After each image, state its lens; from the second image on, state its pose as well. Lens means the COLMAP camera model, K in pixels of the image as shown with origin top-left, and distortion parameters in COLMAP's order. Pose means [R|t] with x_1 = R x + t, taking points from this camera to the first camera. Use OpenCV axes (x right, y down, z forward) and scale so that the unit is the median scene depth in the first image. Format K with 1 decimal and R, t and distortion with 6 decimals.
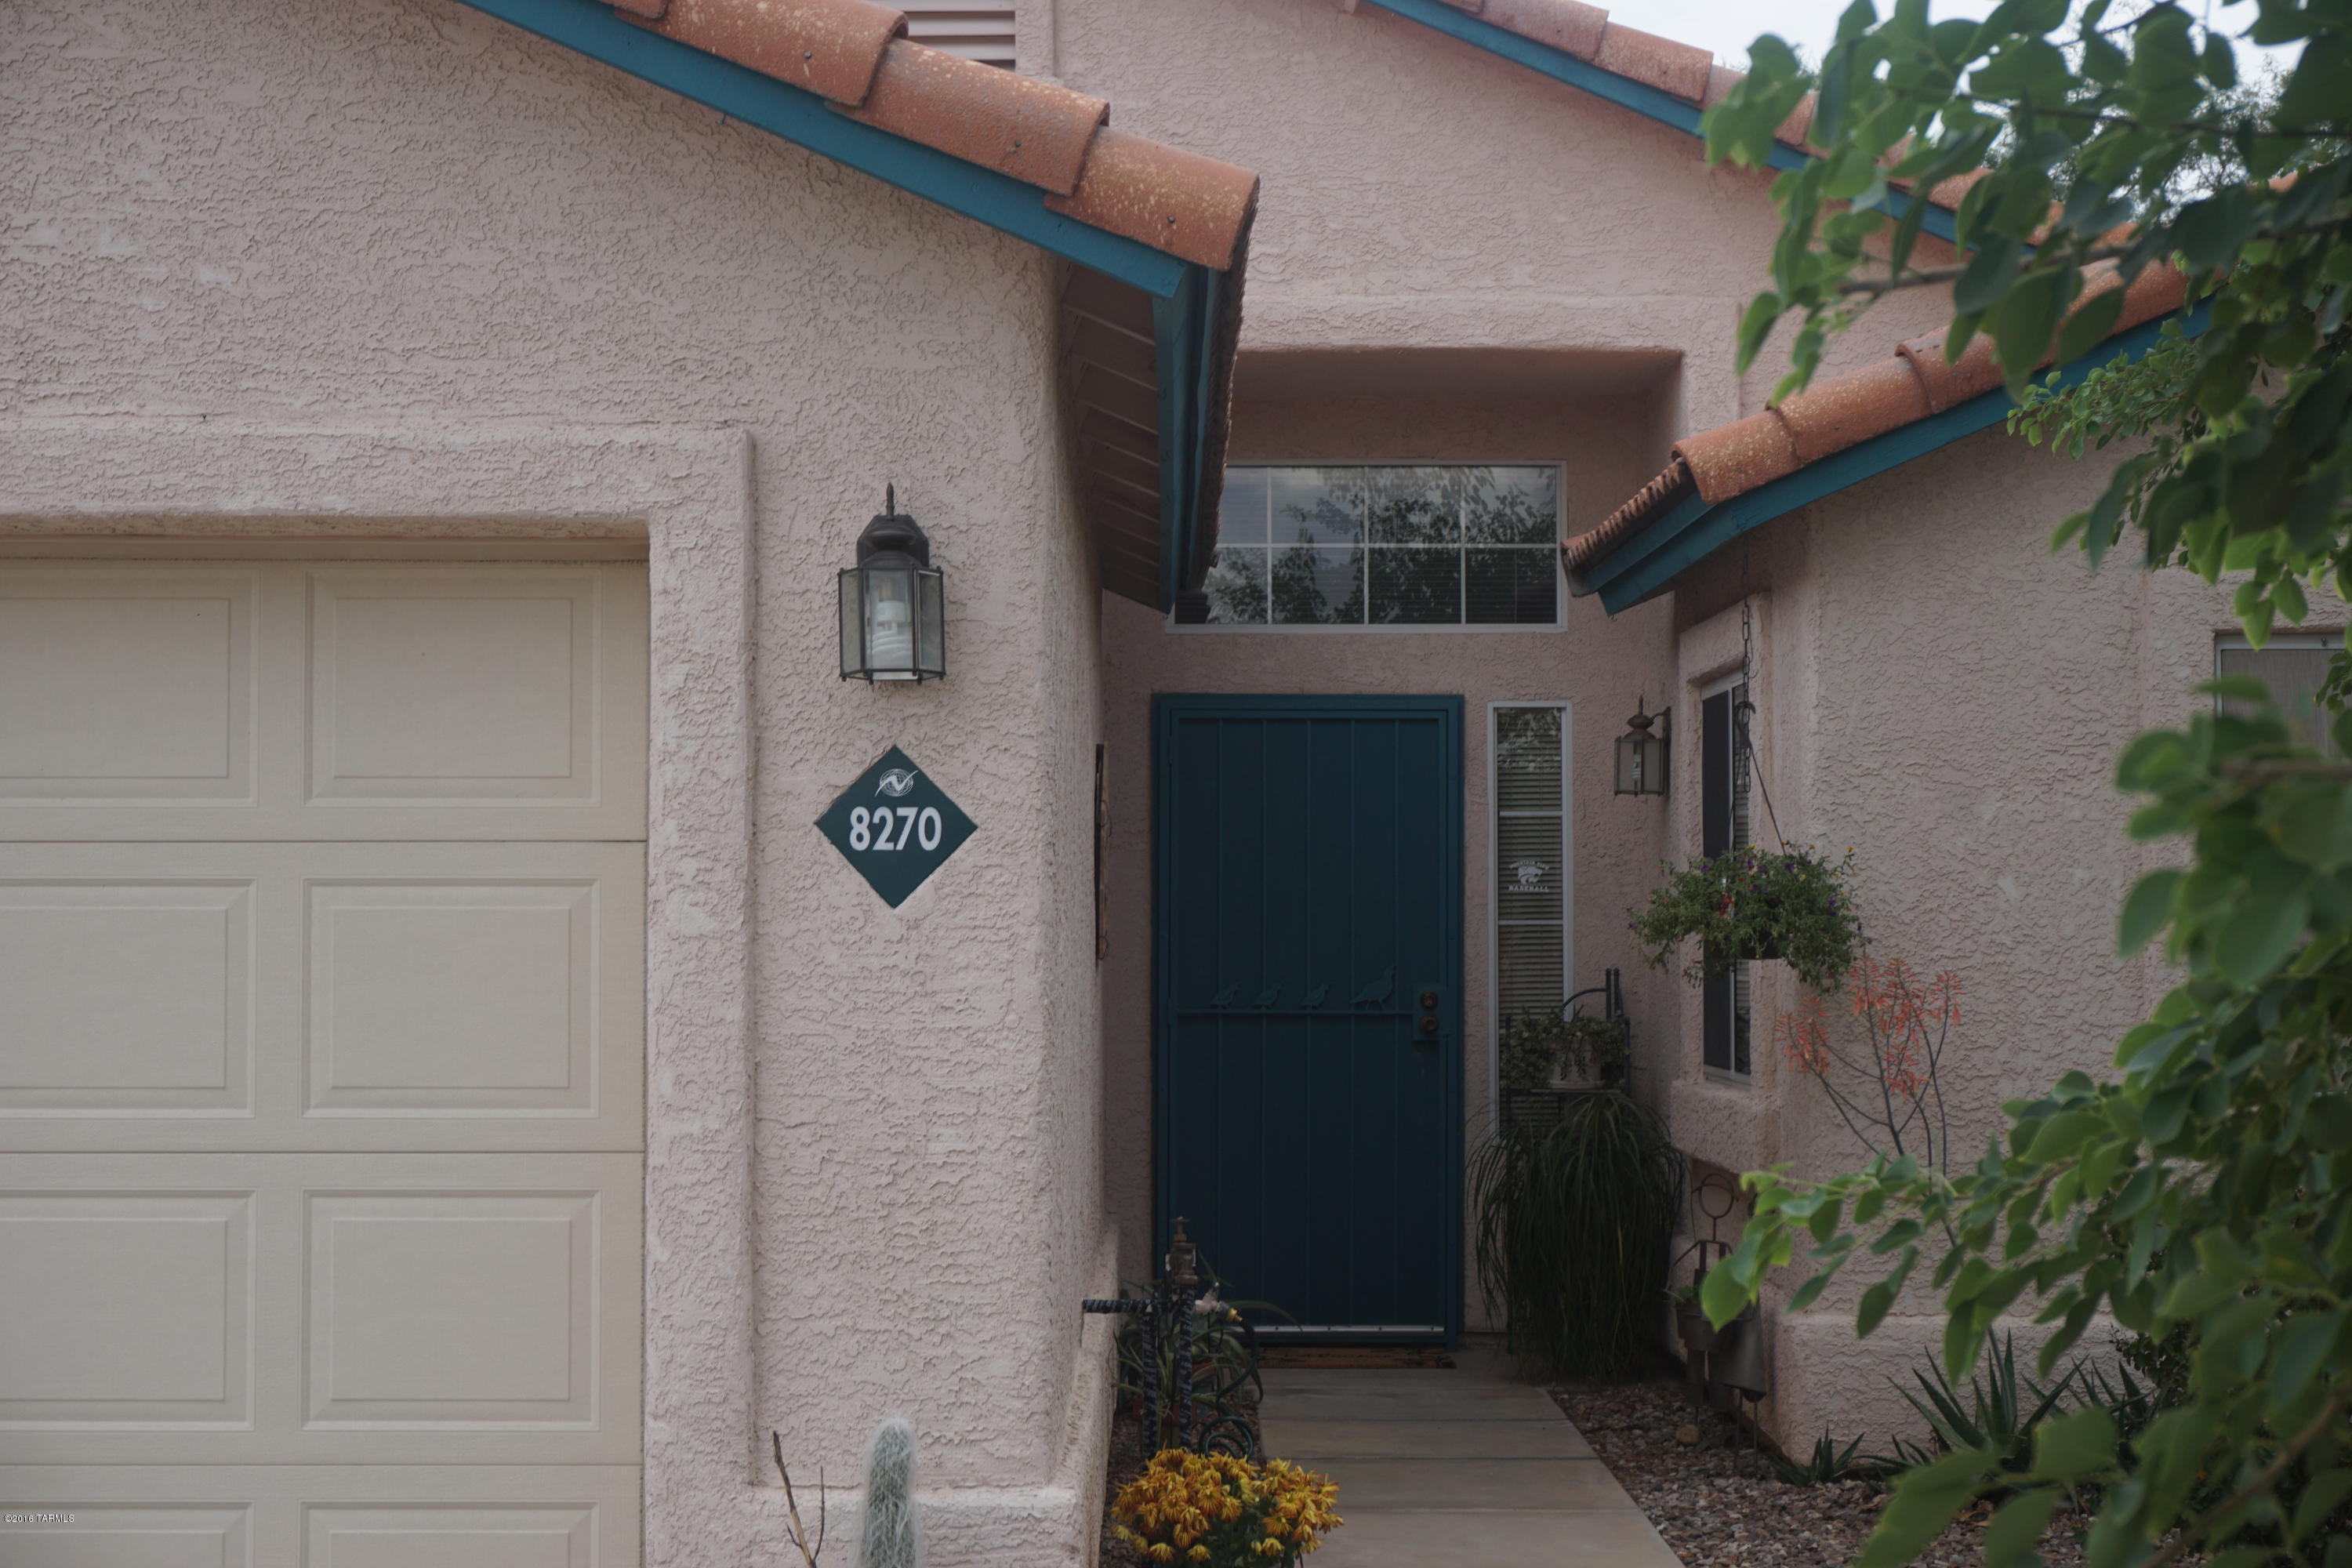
lens RADIAL K [[4189.5, 0, 1186.1], [0, 4189.5, 791.6], [0, 0, 1]] dist [0.050824, 0.000000]
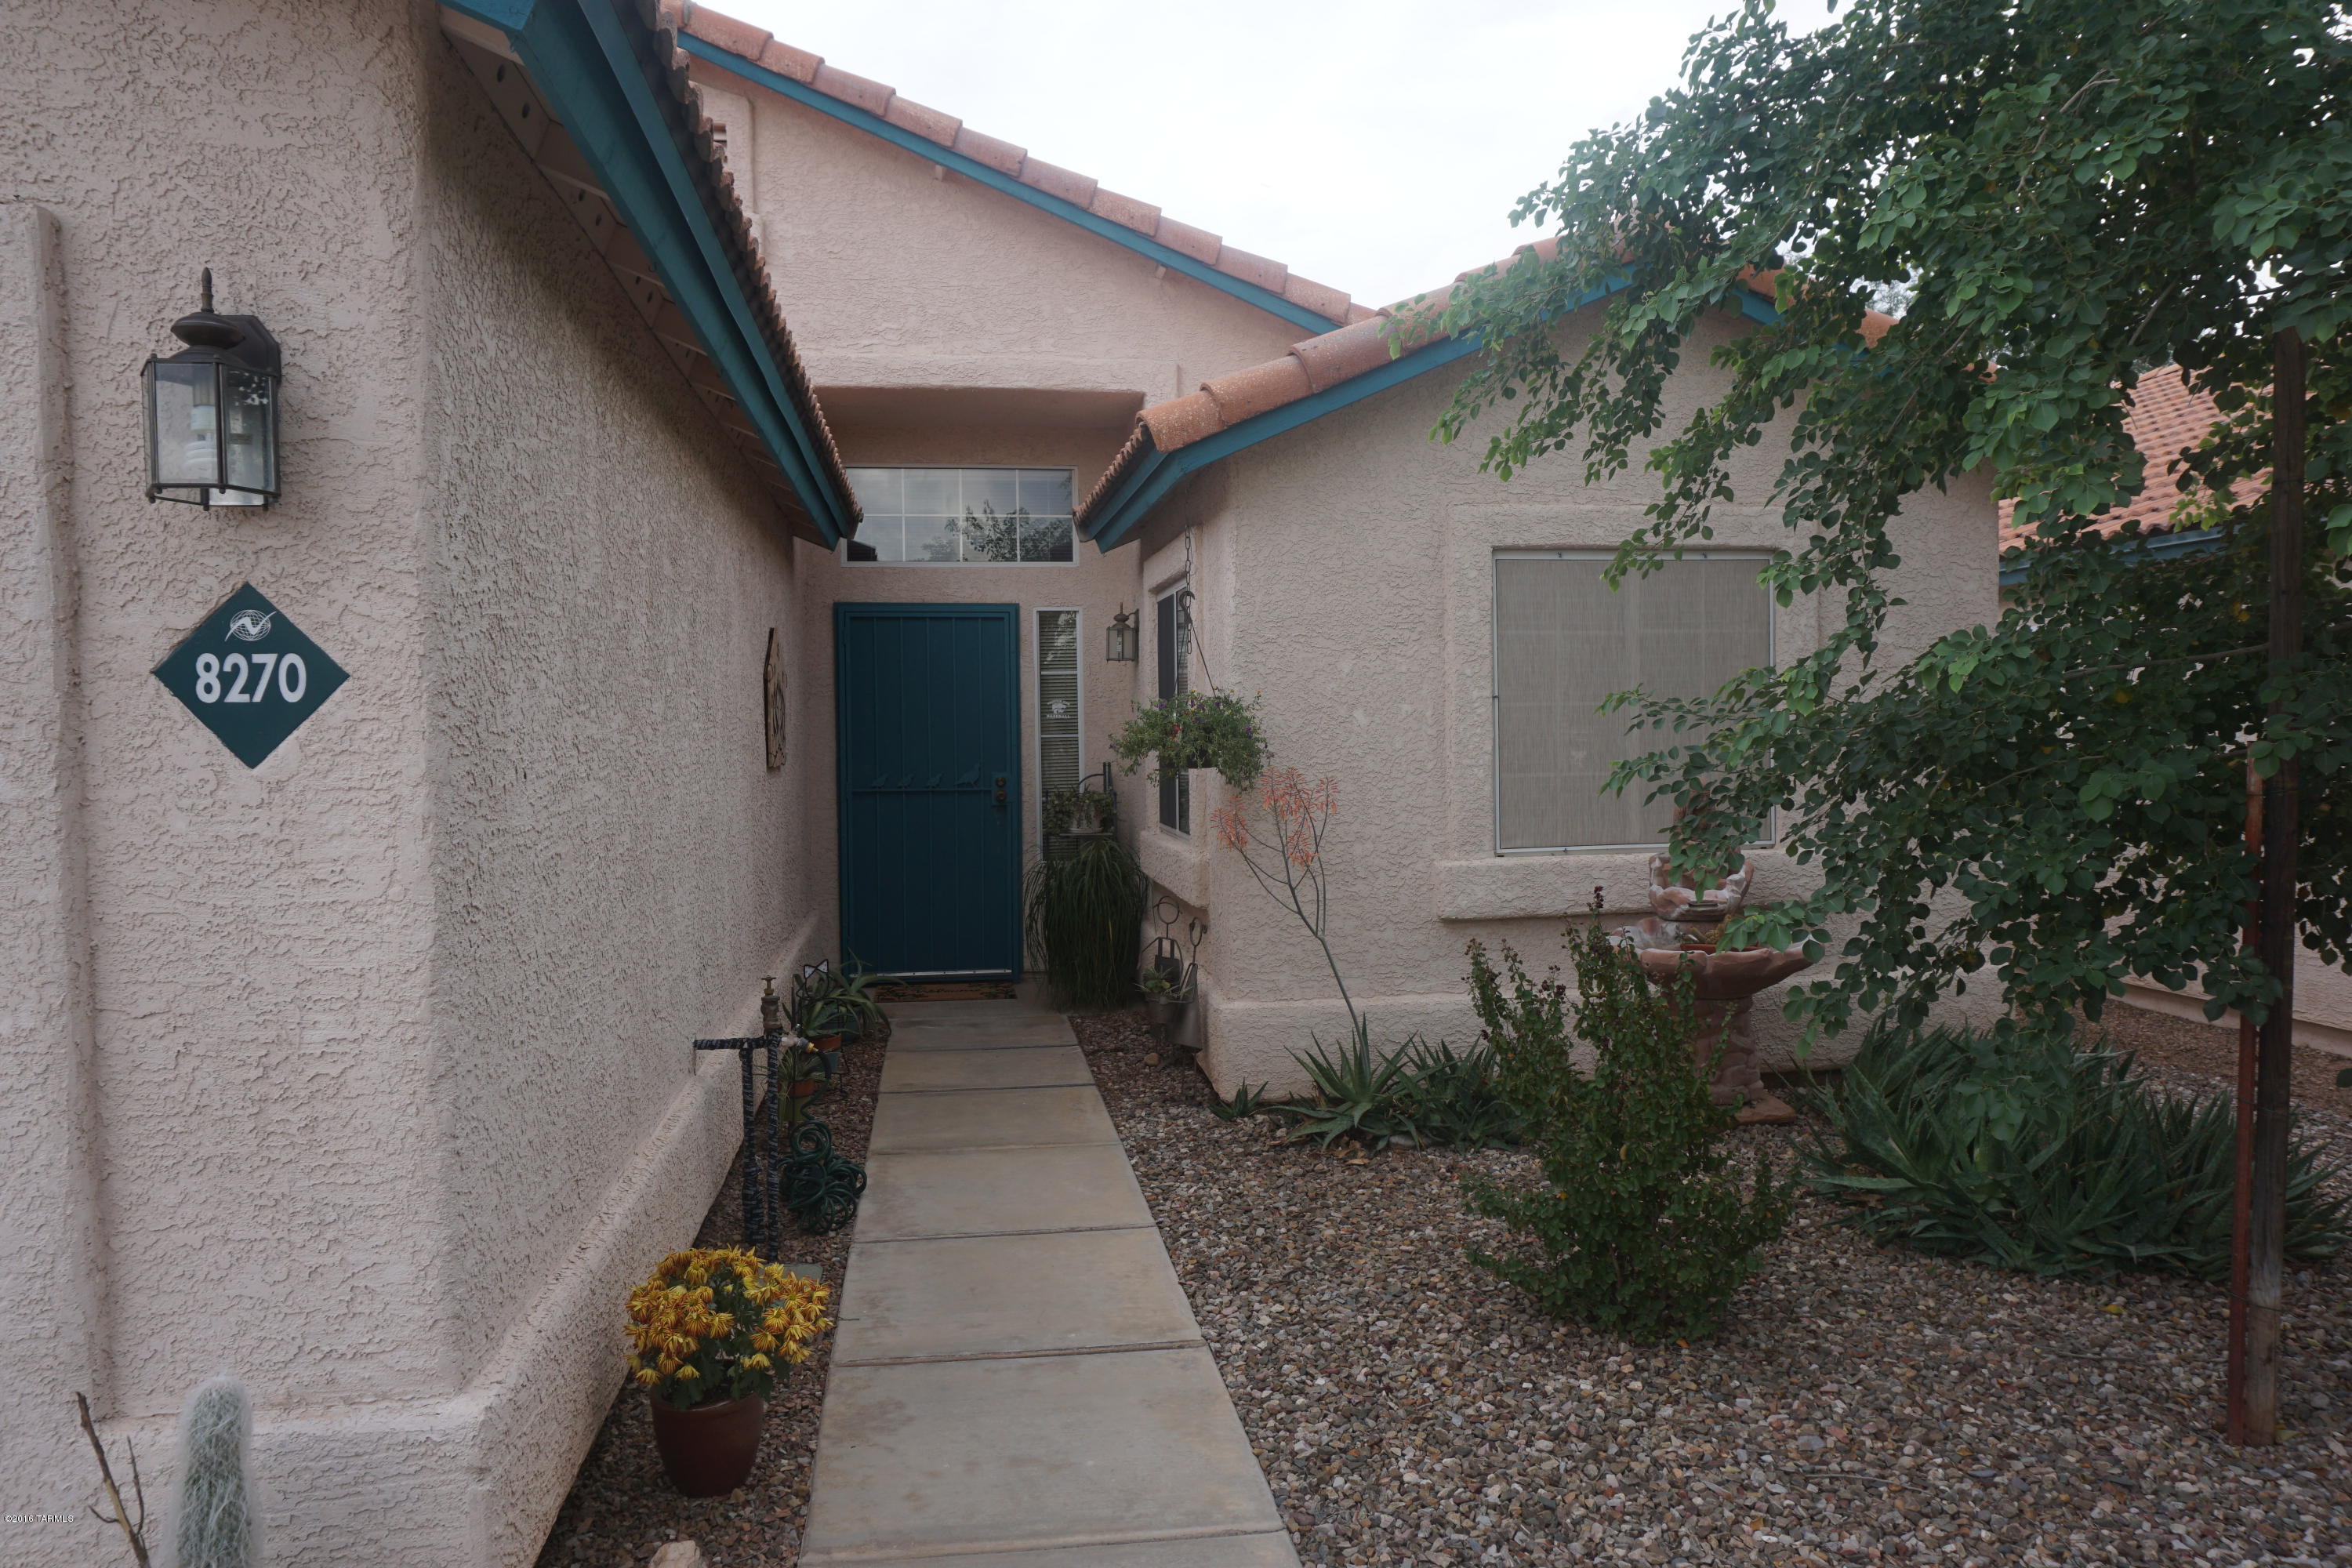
lens RADIAL K [[1578.5, 0, 1191.3], [0, 1578.5, 768.5], [0, 0, 1]] dist [-0.035586, 0.026221]
pose [[0.989481, -0.013660, 0.144020, 0.072311], [0.004769, 0.998071, 0.061904, 0.007855], [-0.144587, -0.060566, 0.987637, 0.600484]]
